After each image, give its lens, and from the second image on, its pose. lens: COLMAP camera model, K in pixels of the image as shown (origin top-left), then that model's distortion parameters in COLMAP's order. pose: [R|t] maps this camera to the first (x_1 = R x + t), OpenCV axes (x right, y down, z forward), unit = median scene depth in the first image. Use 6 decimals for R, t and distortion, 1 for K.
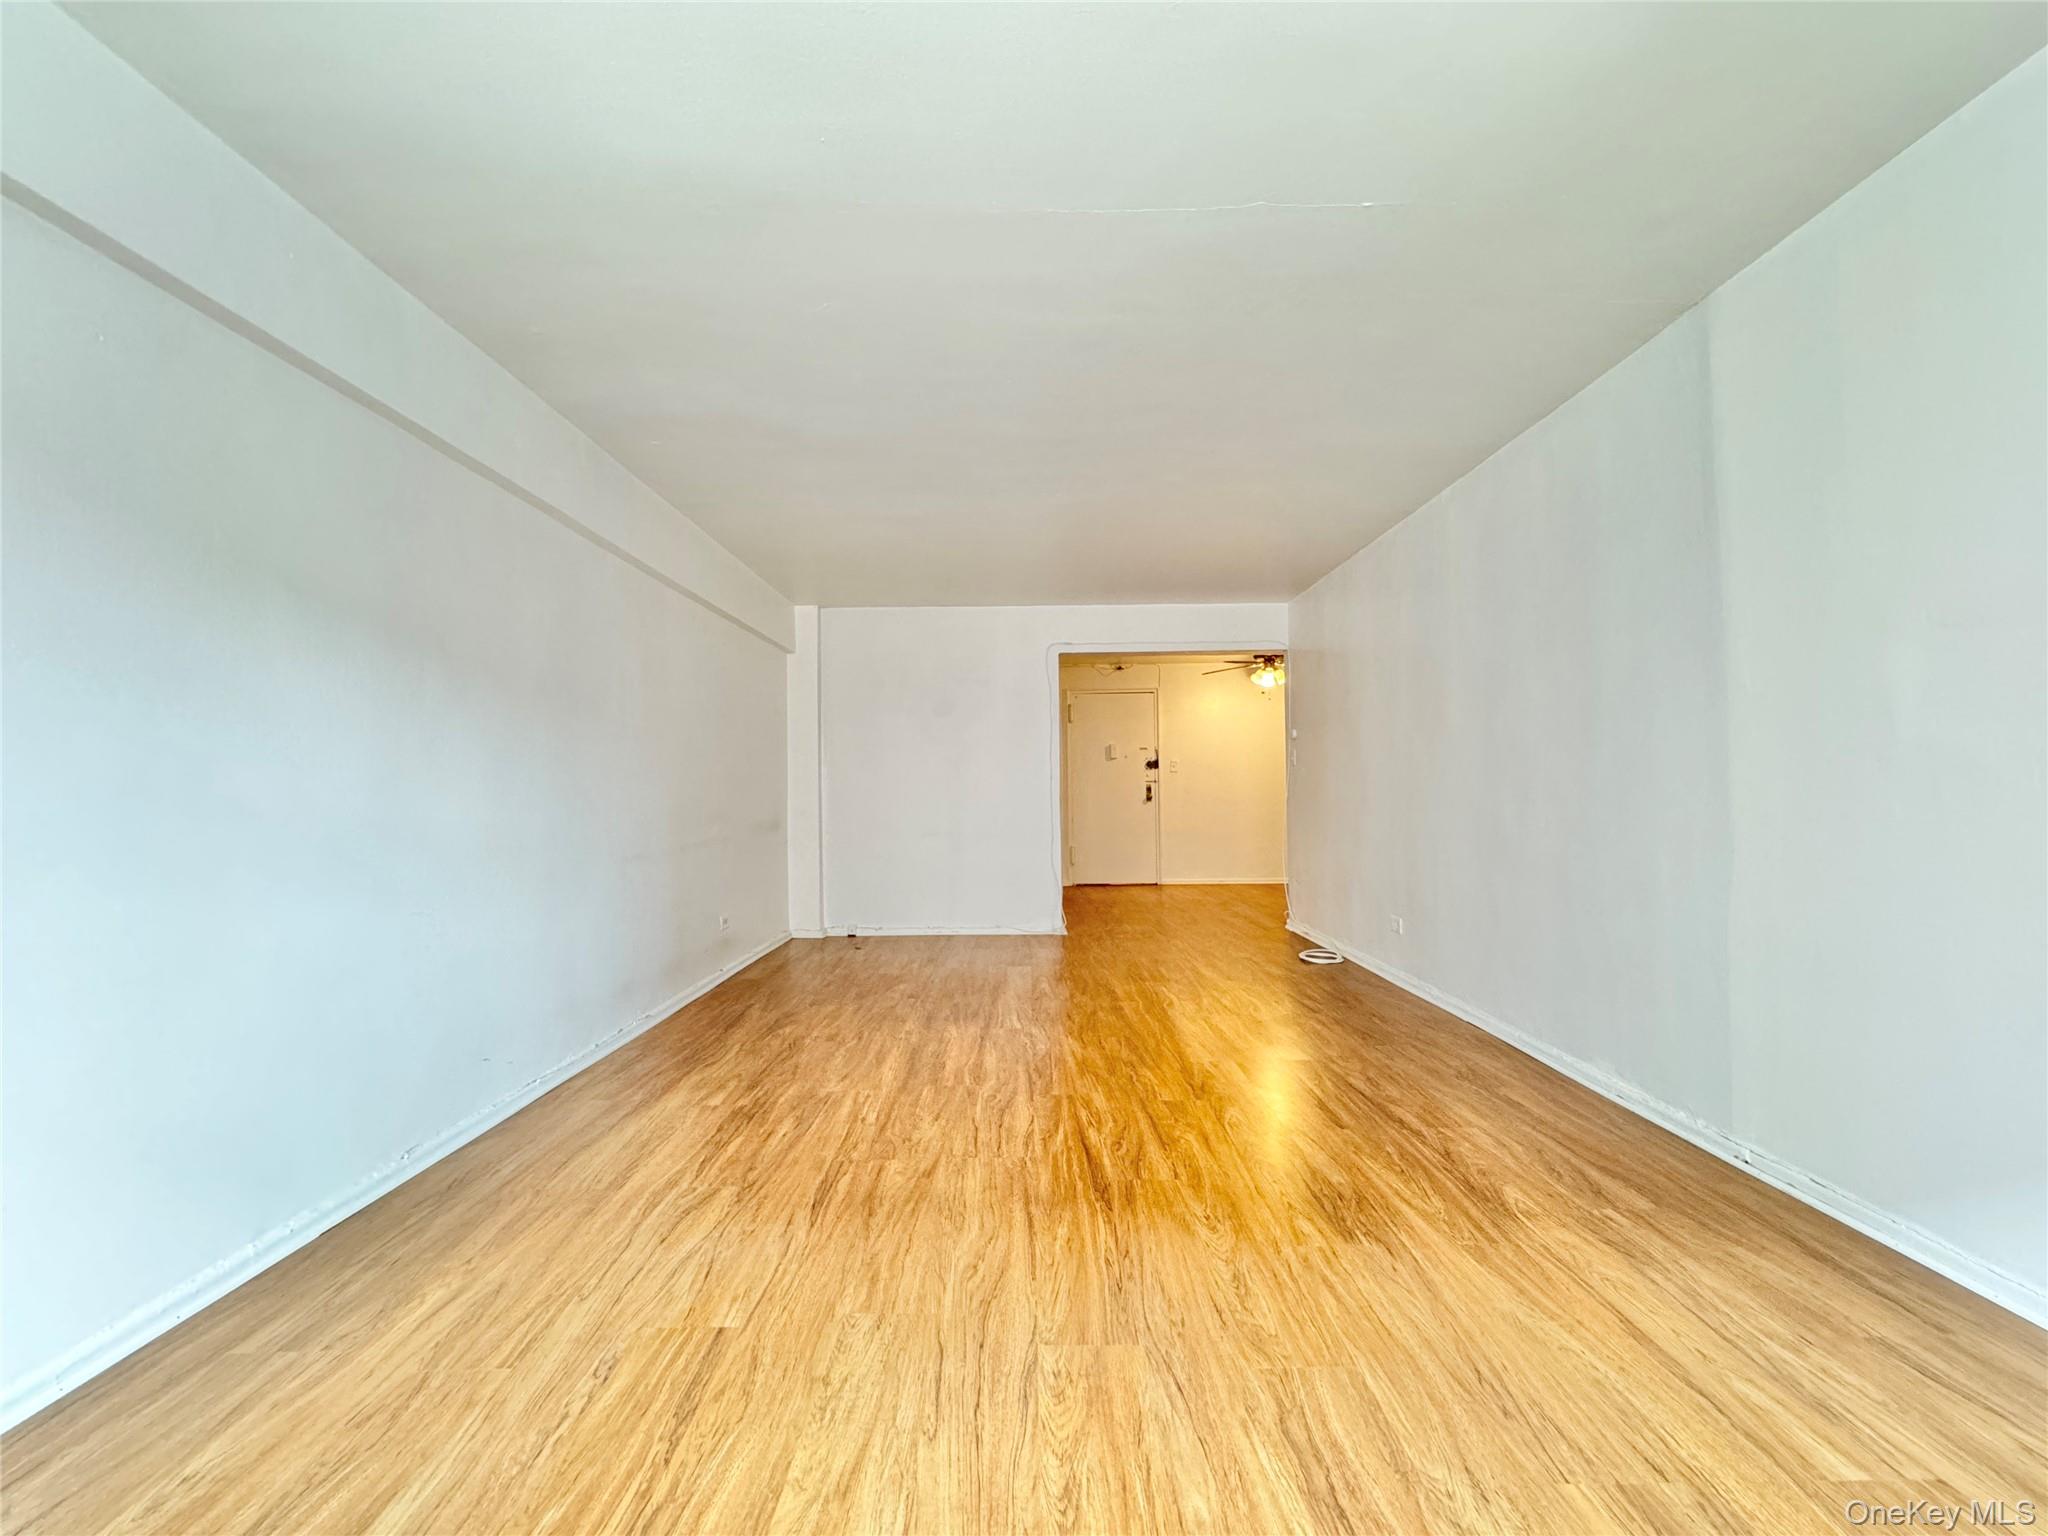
lens RADIAL K [[823.3, 0, 1030.3], [0, 823.3, 773.2], [0, 0, 1]] dist [-0.000336, -0.000090]
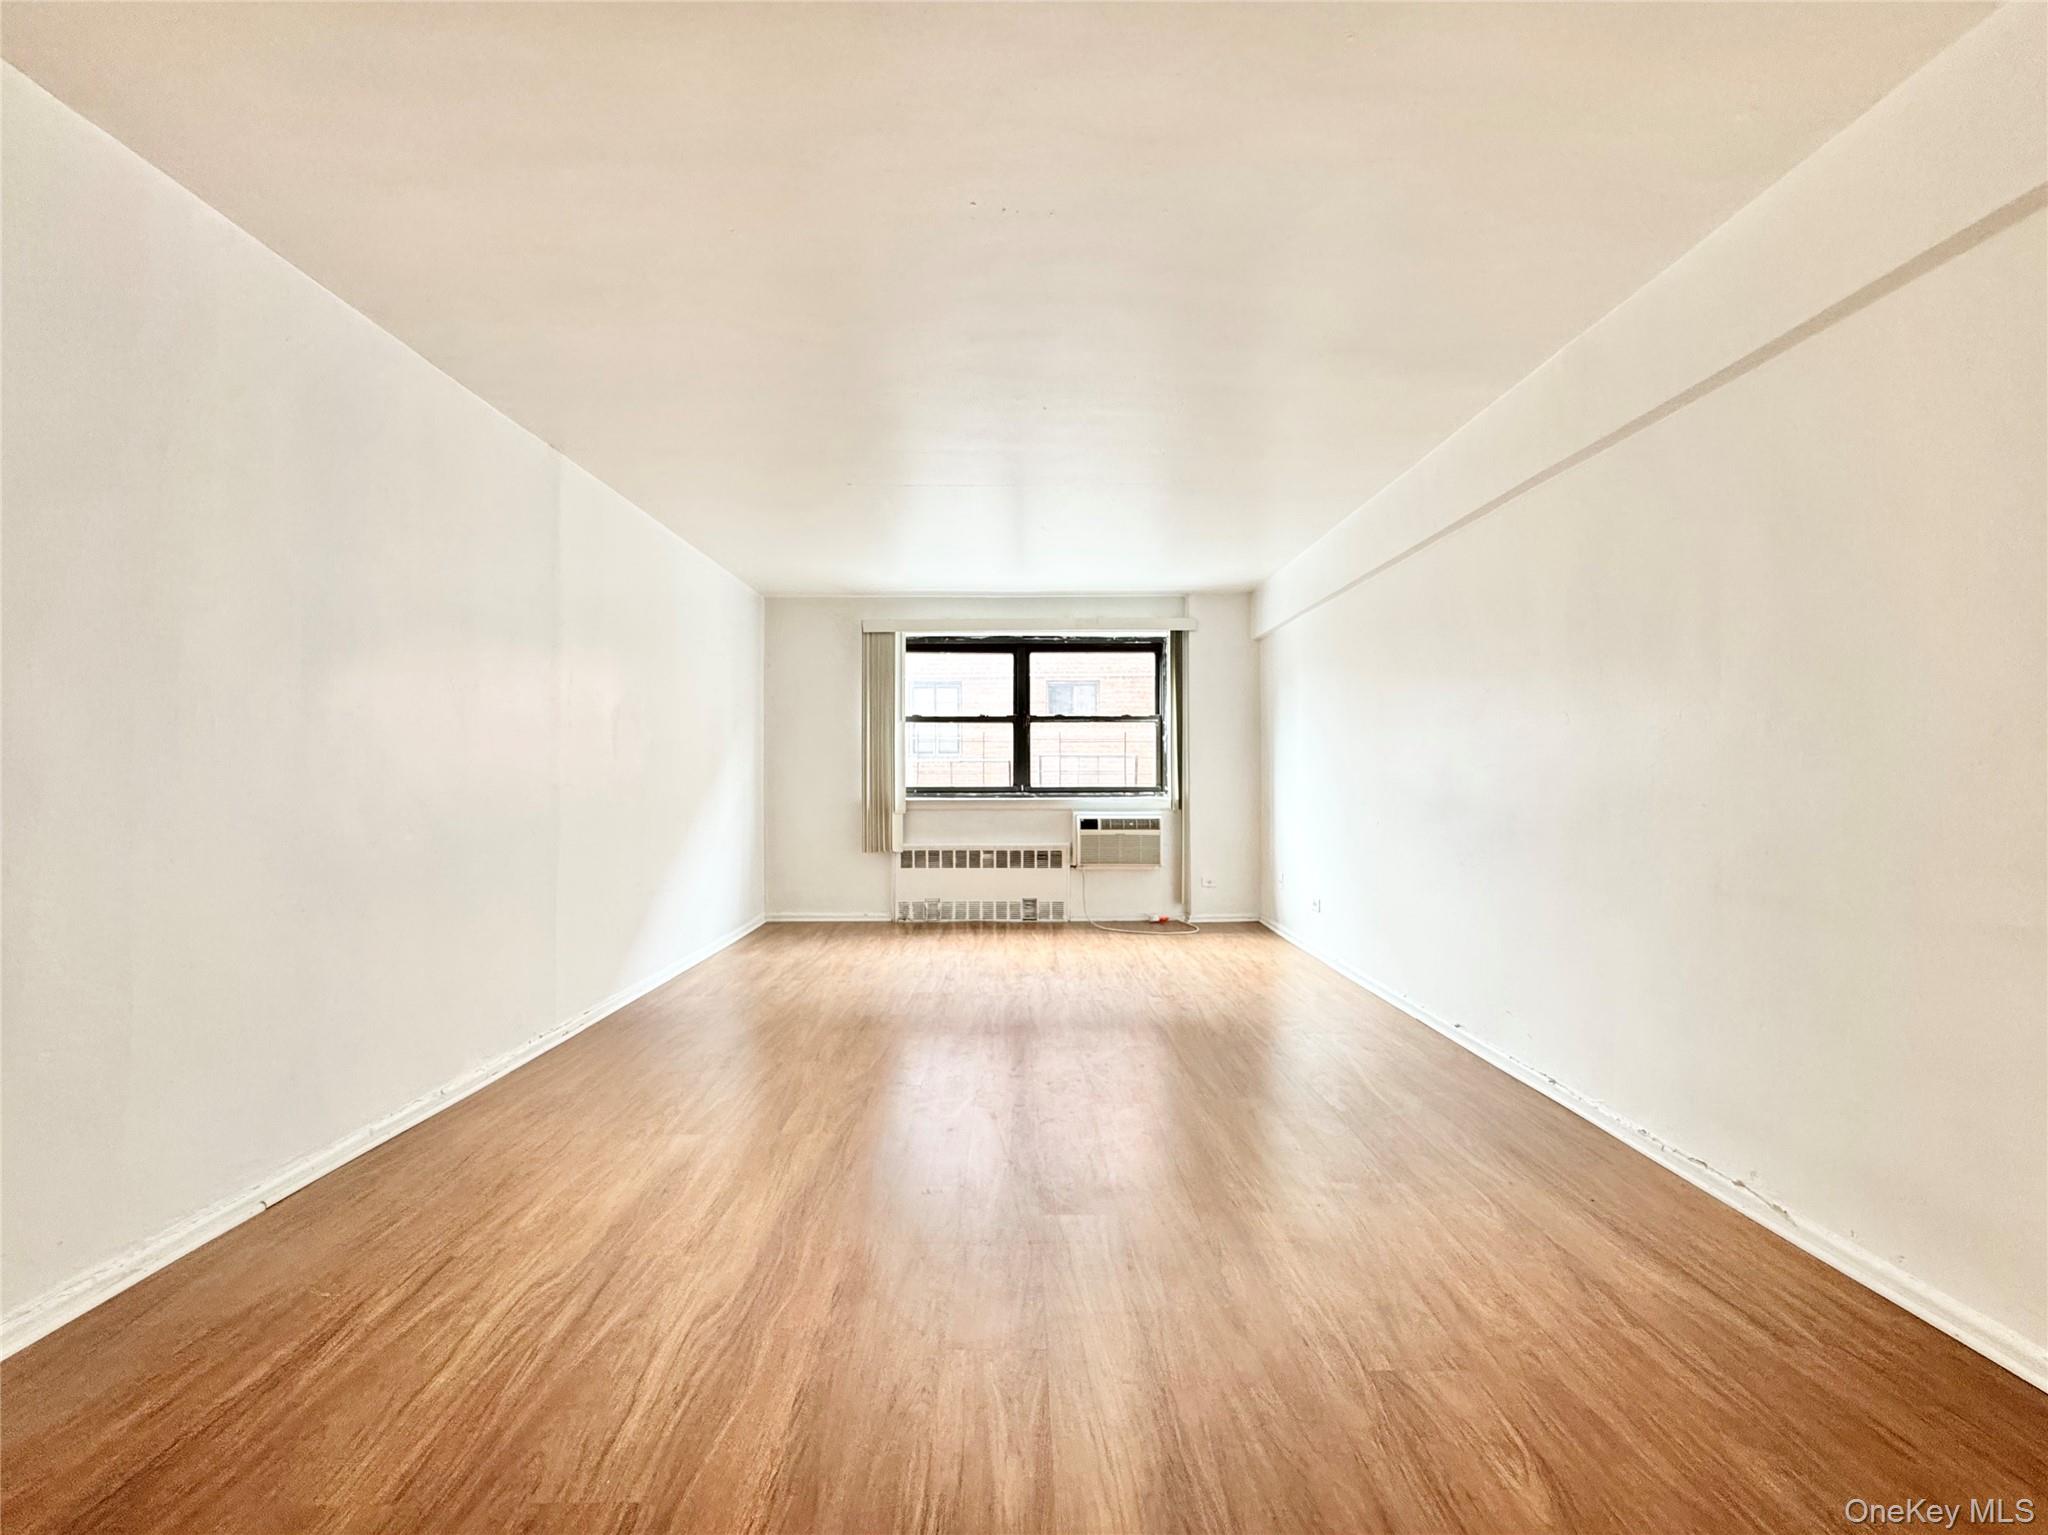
lens RADIAL K [[823.3, 0, 1030.3], [0, 823.3, 772.7], [0, 0, 1]] dist [-0.000336, -0.000090]
pose [[-0.999785, 0.017087, -0.011759, 0.011579], [0.017409, 0.999459, -0.027903, 0.033730], [0.011275, -0.028102, -0.999541, 1.920031]]
